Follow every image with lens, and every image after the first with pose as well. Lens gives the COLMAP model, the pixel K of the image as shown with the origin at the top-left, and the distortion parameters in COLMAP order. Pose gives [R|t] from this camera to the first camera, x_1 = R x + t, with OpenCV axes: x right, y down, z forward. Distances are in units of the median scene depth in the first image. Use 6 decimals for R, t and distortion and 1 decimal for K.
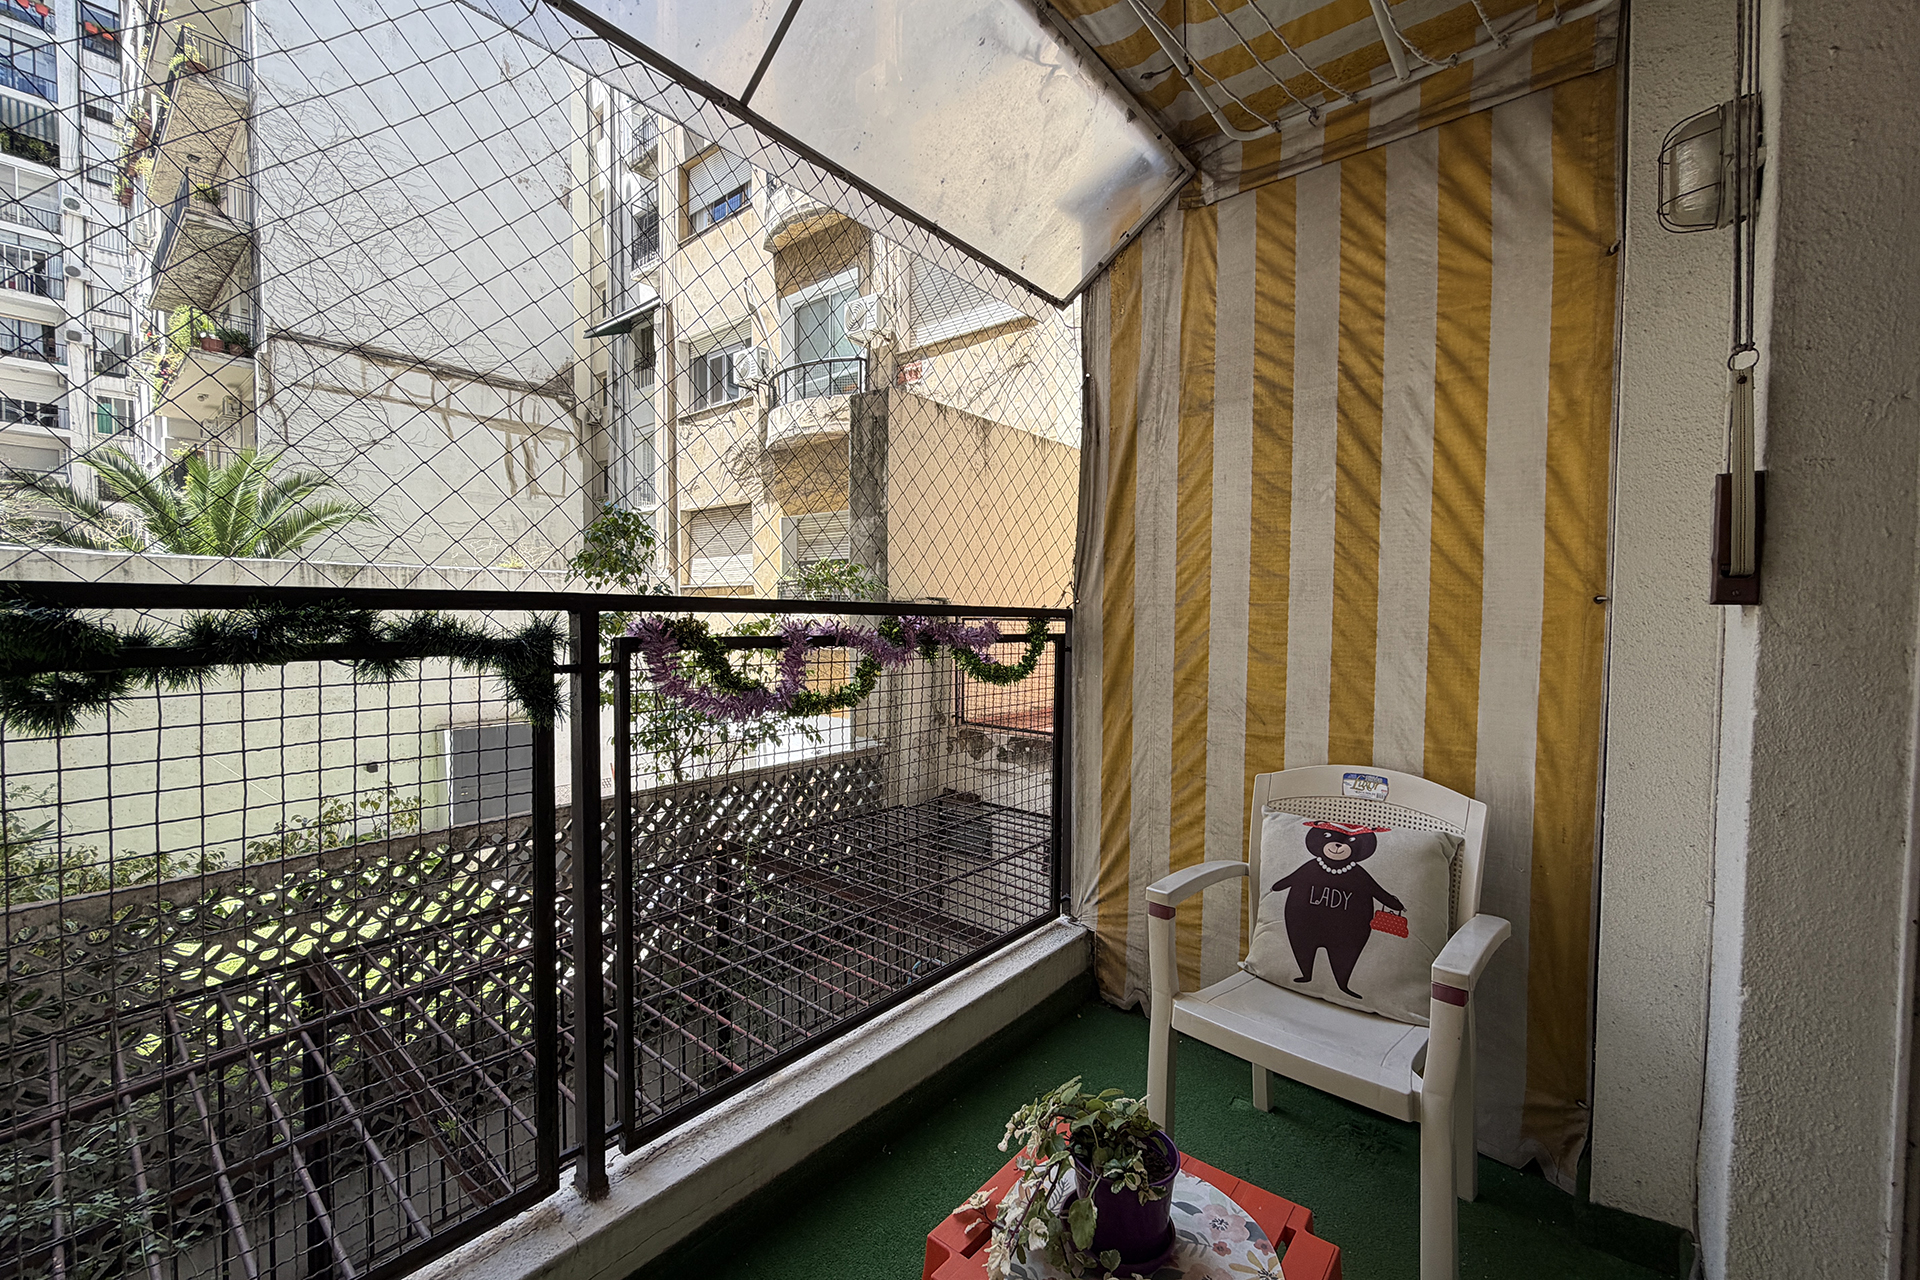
lens RADIAL K [[765.4, 0, 961.9], [0, 765.4, 638.1], [0, 0, 1]] dist [-0.001019, 0.000587]
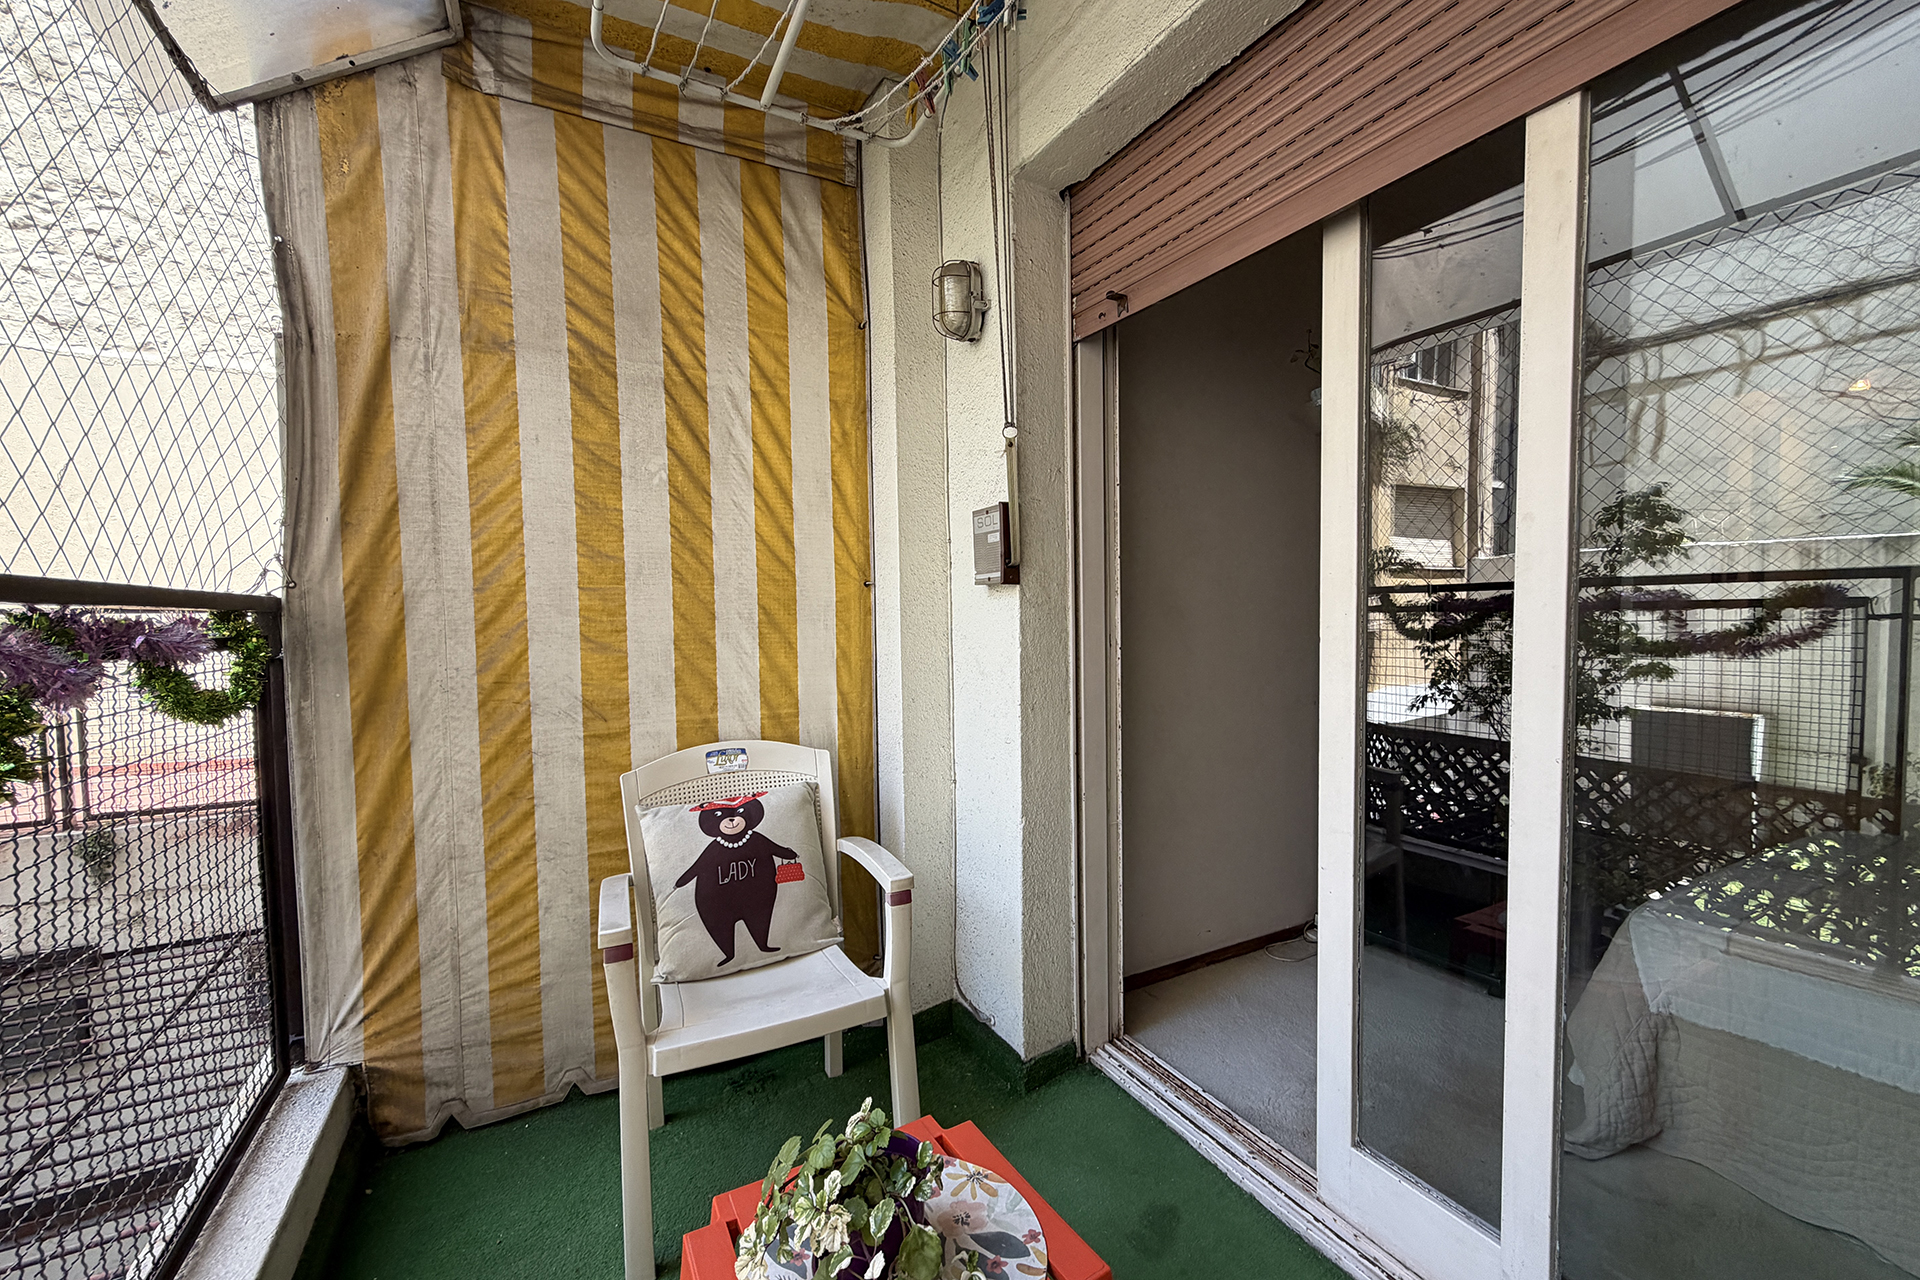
lens RADIAL K [[765.4, 0, 959.1], [0, 765.4, 637.9], [0, 0, 1]] dist [-0.001019, 0.000587]
pose [[0.373858, -0.054672, 0.925873, -0.298284], [0.050561, 0.997978, 0.038514, 0.000787], [-0.926107, 0.032414, 0.375867, 0.281824]]
